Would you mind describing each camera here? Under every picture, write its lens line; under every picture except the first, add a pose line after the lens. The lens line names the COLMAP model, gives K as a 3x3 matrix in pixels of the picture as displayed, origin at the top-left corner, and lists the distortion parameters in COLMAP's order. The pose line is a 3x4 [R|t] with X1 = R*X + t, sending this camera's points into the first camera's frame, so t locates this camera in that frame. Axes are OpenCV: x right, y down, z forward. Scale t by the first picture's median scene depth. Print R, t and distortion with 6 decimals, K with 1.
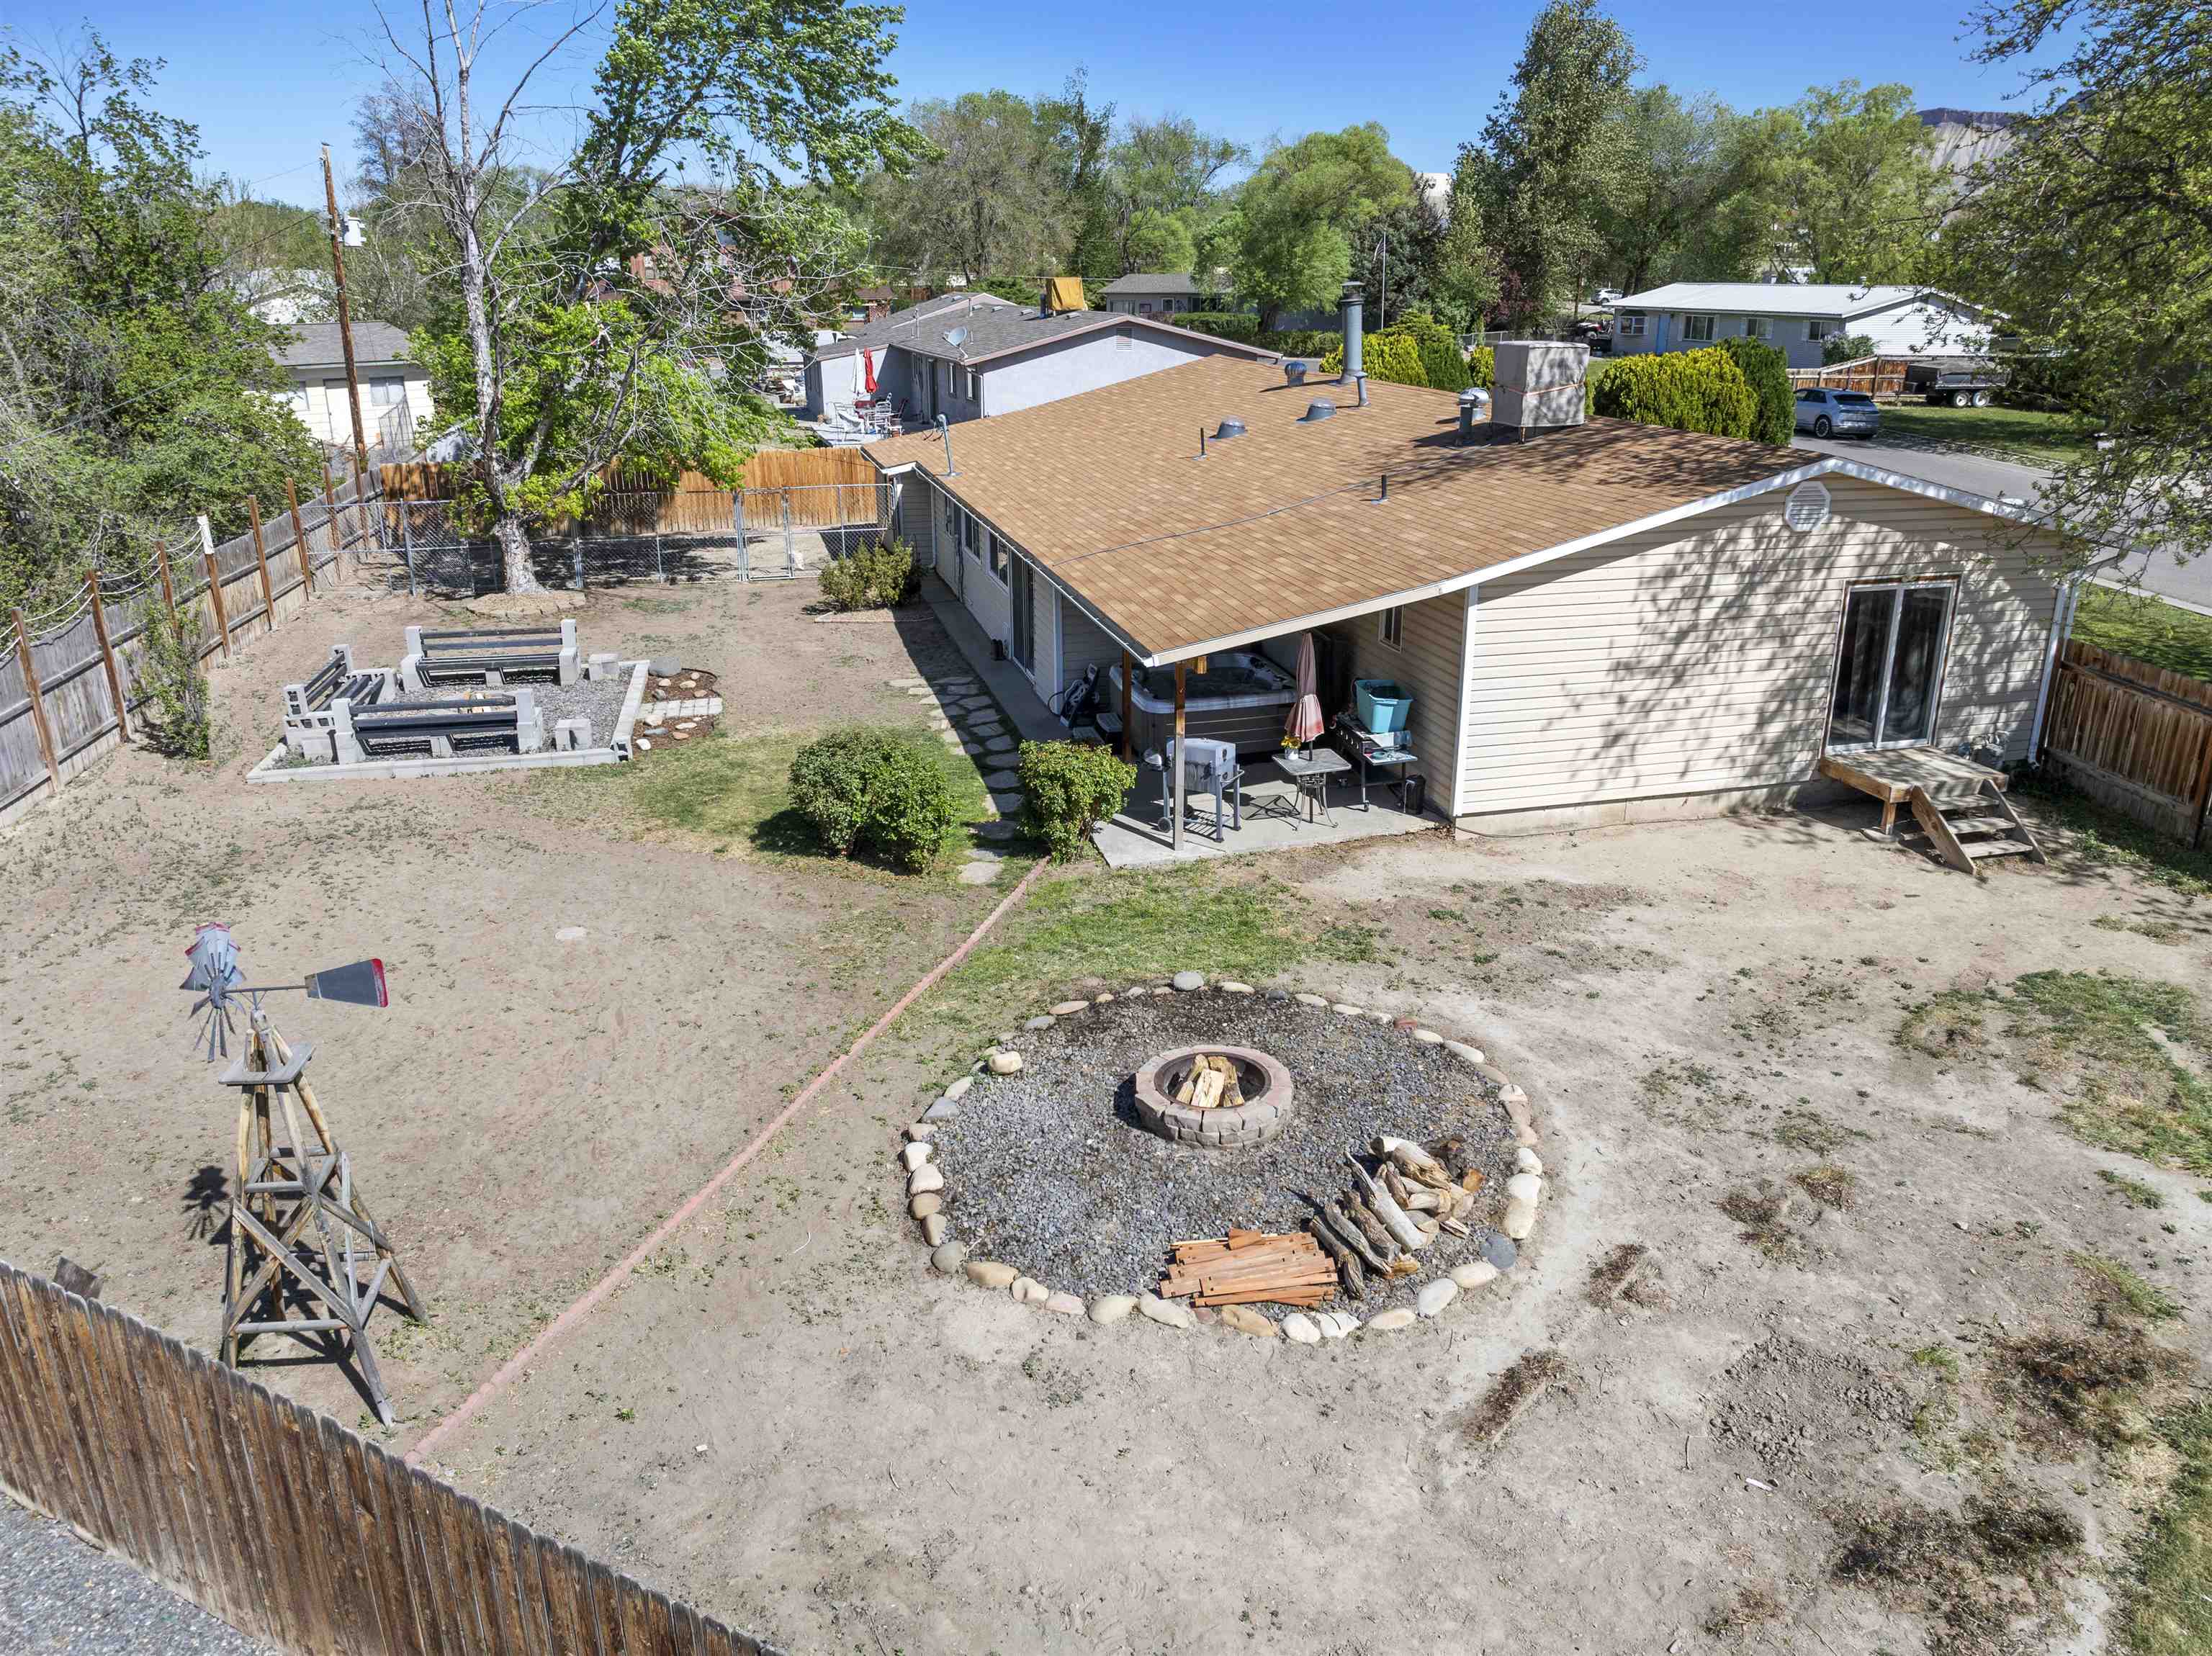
lens RADIAL K [[1569.0, 0, 1116.8], [0, 1569.0, 824.6], [0, 0, 1]] dist [-0.036171, -0.000104]
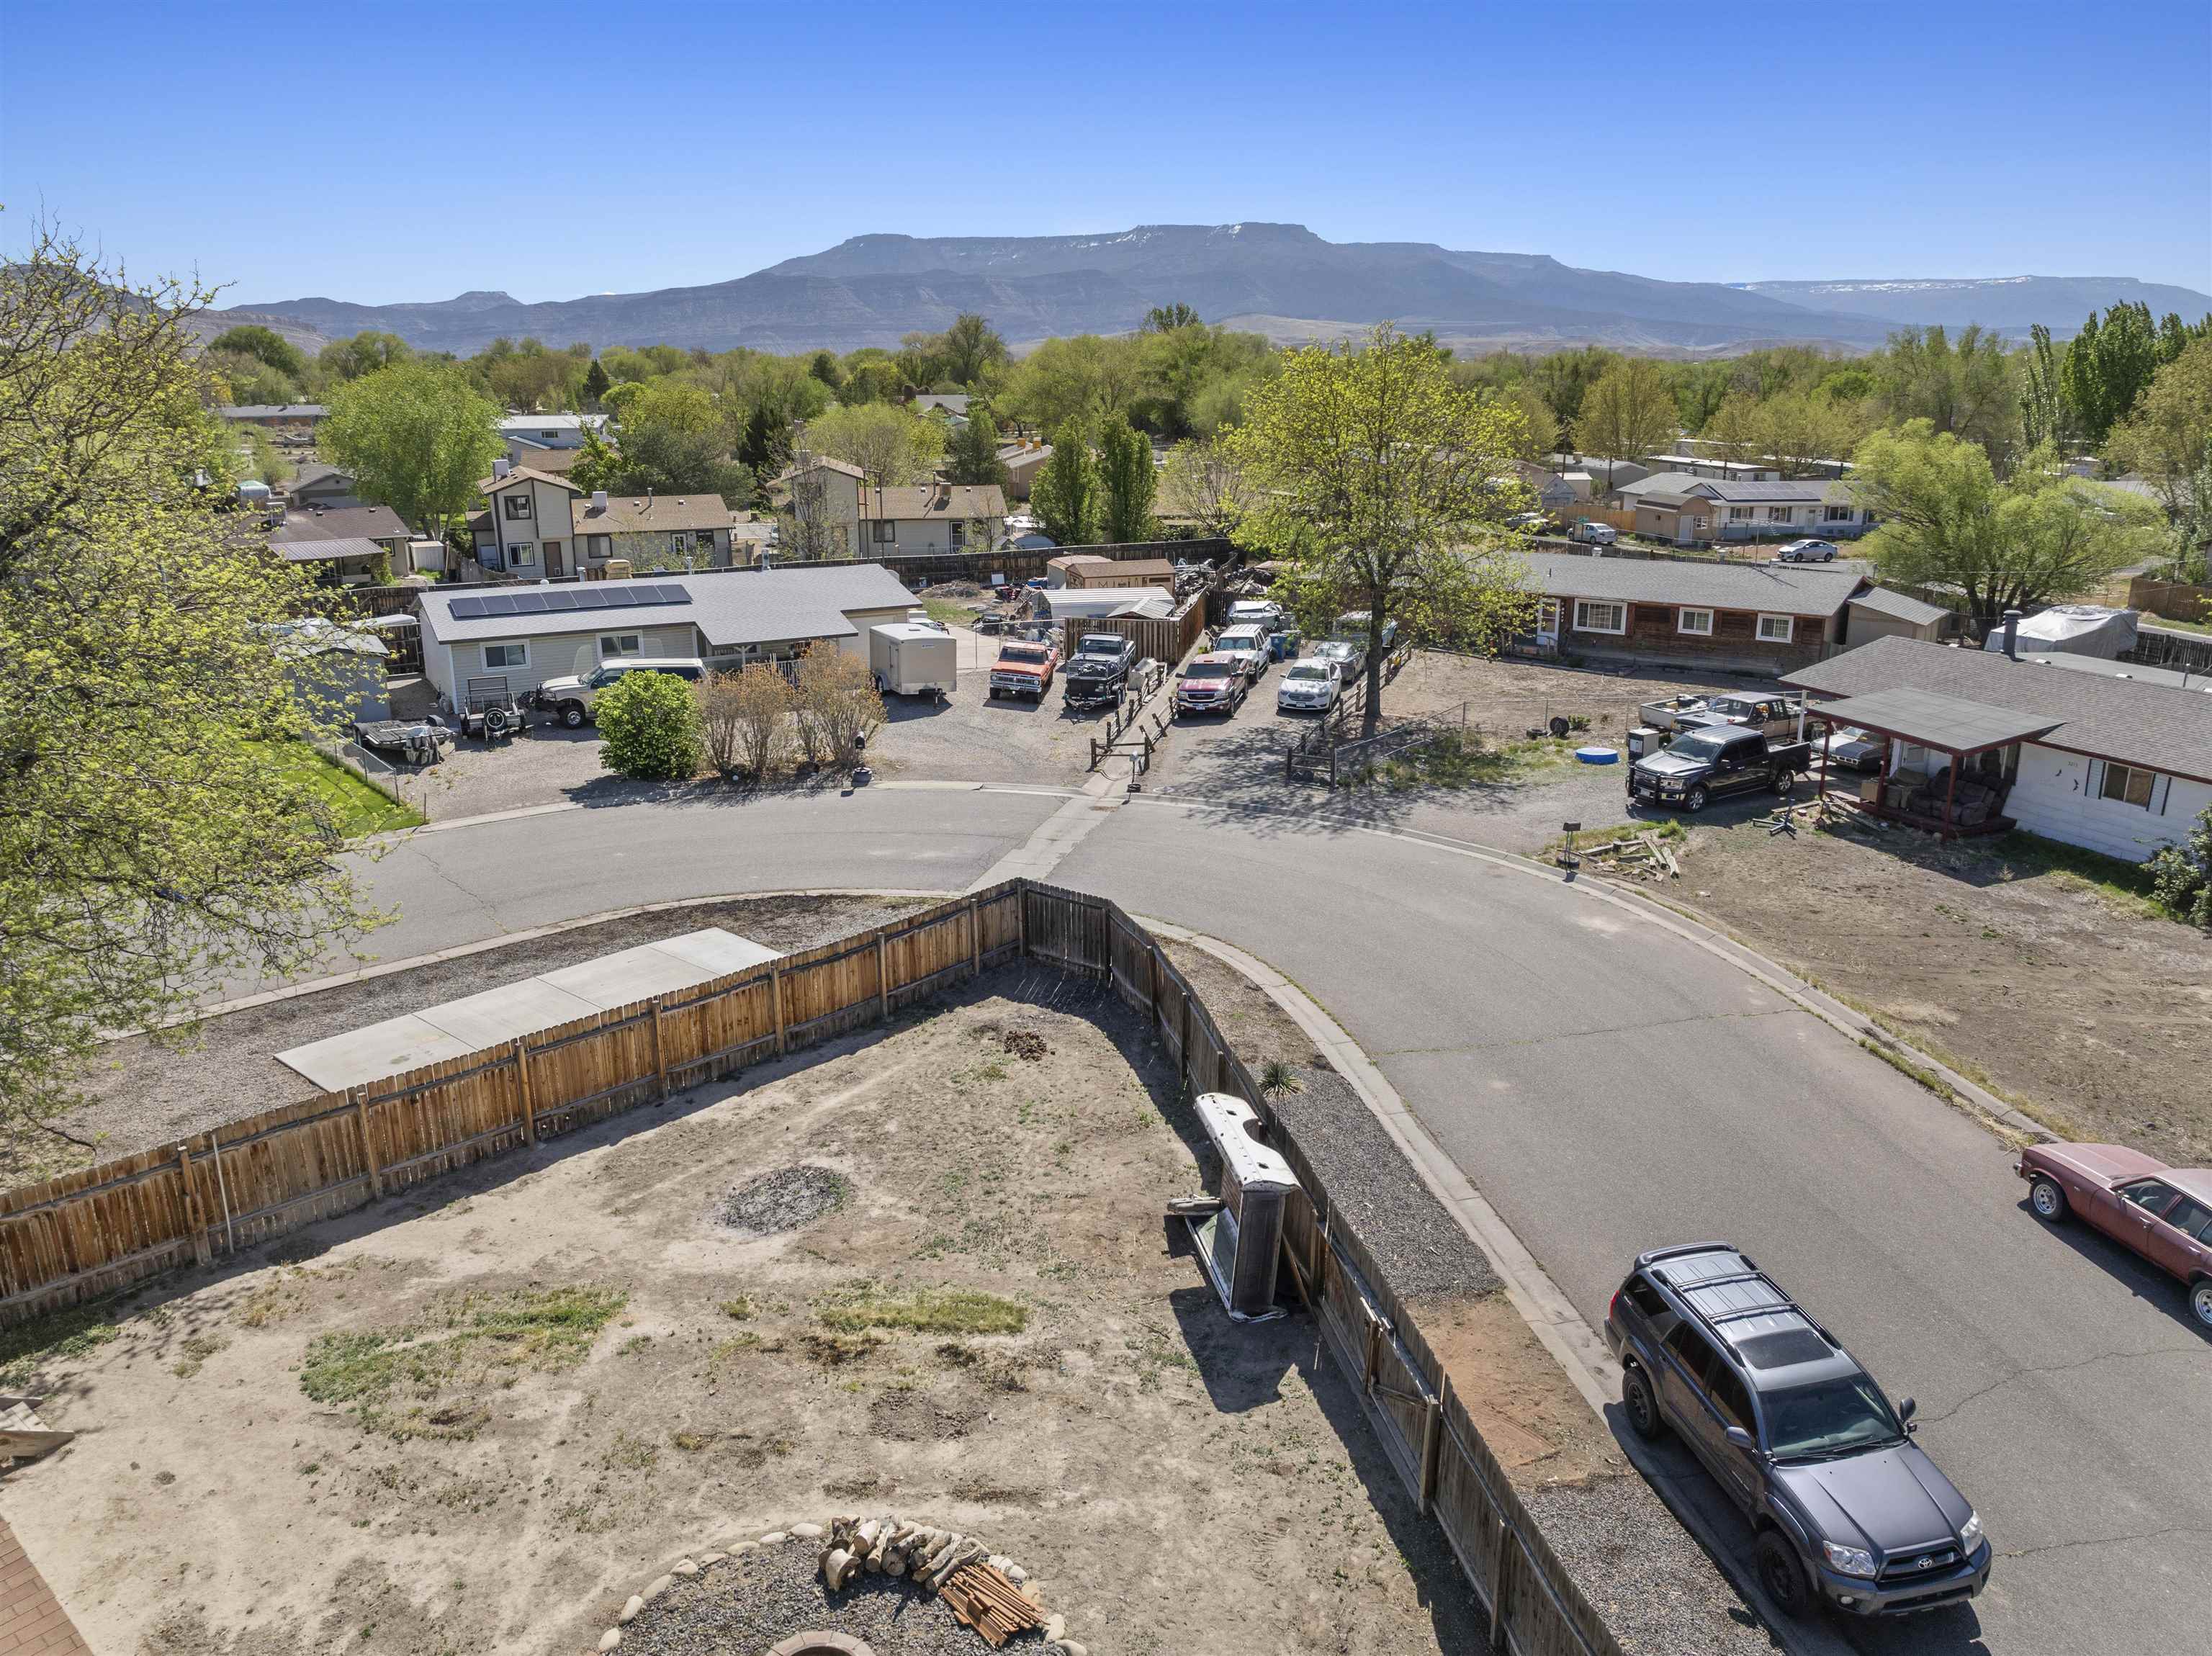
lens RADIAL K [[1572.6, 0, 1115.8], [0, 1572.6, 819.4], [0, 0, 1]] dist [-0.001277, -0.098886]
pose [[-0.605257, -0.212863, 0.767042, -0.550281], [0.271325, 0.850717, 0.450181, -0.563232], [-0.748363, 0.480593, -0.457148, 0.693227]]
